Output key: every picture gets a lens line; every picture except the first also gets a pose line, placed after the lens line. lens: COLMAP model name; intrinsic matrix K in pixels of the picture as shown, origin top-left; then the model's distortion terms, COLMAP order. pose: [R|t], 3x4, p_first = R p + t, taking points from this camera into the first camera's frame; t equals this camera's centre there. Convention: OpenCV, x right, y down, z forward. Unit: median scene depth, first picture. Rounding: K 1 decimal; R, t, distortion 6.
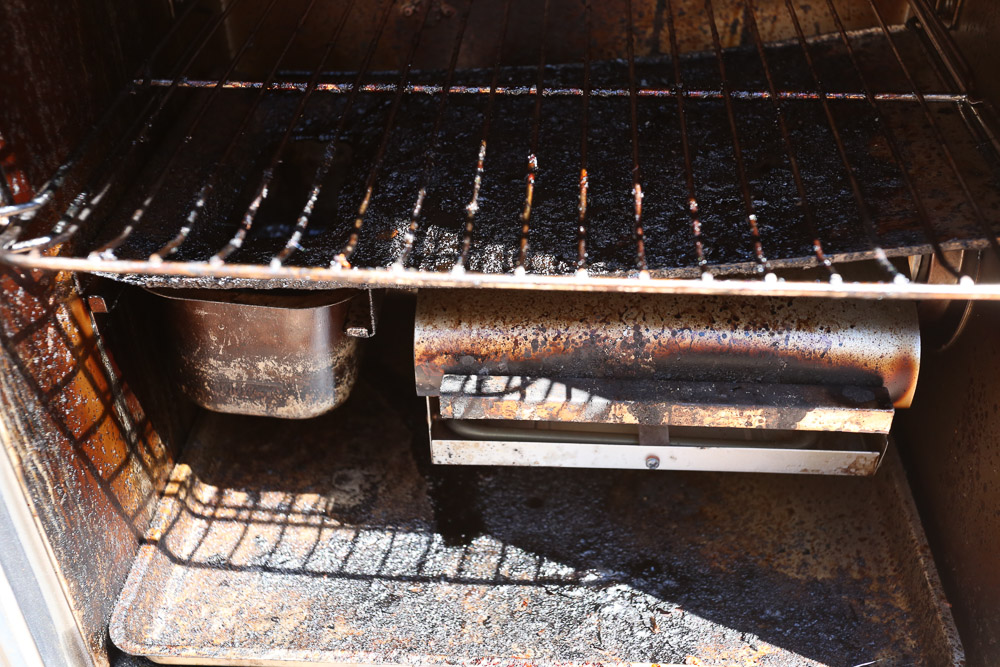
lens RADIAL K [[1097.0, 0, 500.7], [0, 1097.0, 349.0], [0, 0, 1]] dist [0.043567, 0.000000]
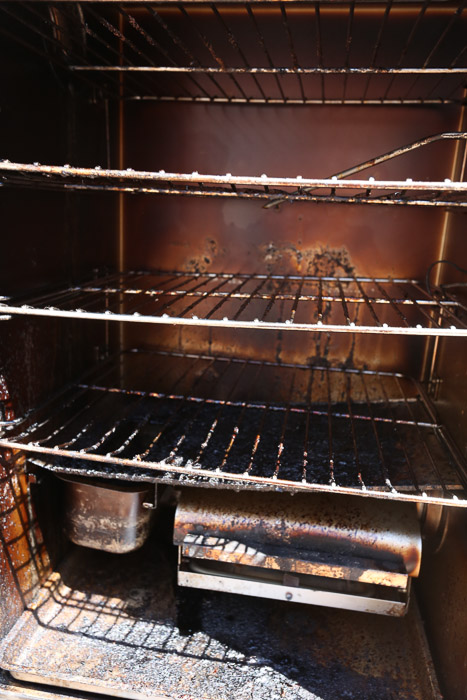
lens RADIAL K [[526.8, 0, 233.7], [0, 526.8, 349.6], [0, 0, 1]] dist [-0.044066, 0.059710]
pose [[0.993778, 0.089632, -0.066120, 0.068010], [-0.108348, 0.915544, -0.387351, 0.077905], [0.025817, 0.392105, 0.919558, -0.029486]]
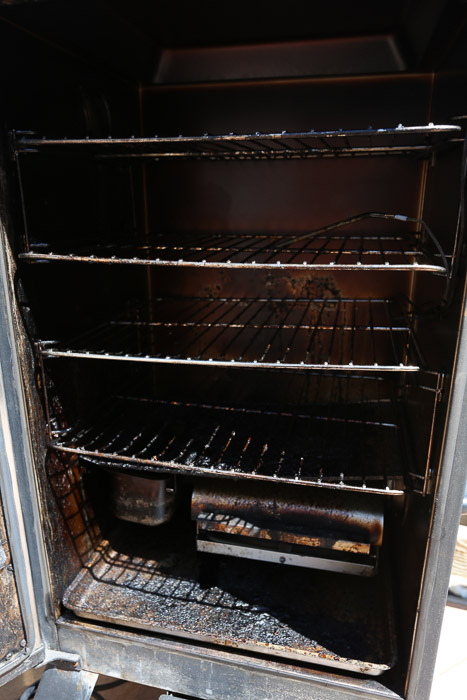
lens RADIAL K [[496.0, 0, 231.3], [0, 496.0, 349.4], [0, 0, 1]] dist [-0.042709, 0.033976]
pose [[0.985733, 0.064504, -0.155469, 0.179686], [-0.115361, 0.931504, -0.344954, 0.061047], [0.122569, 0.357967, 0.925655, -0.231539]]
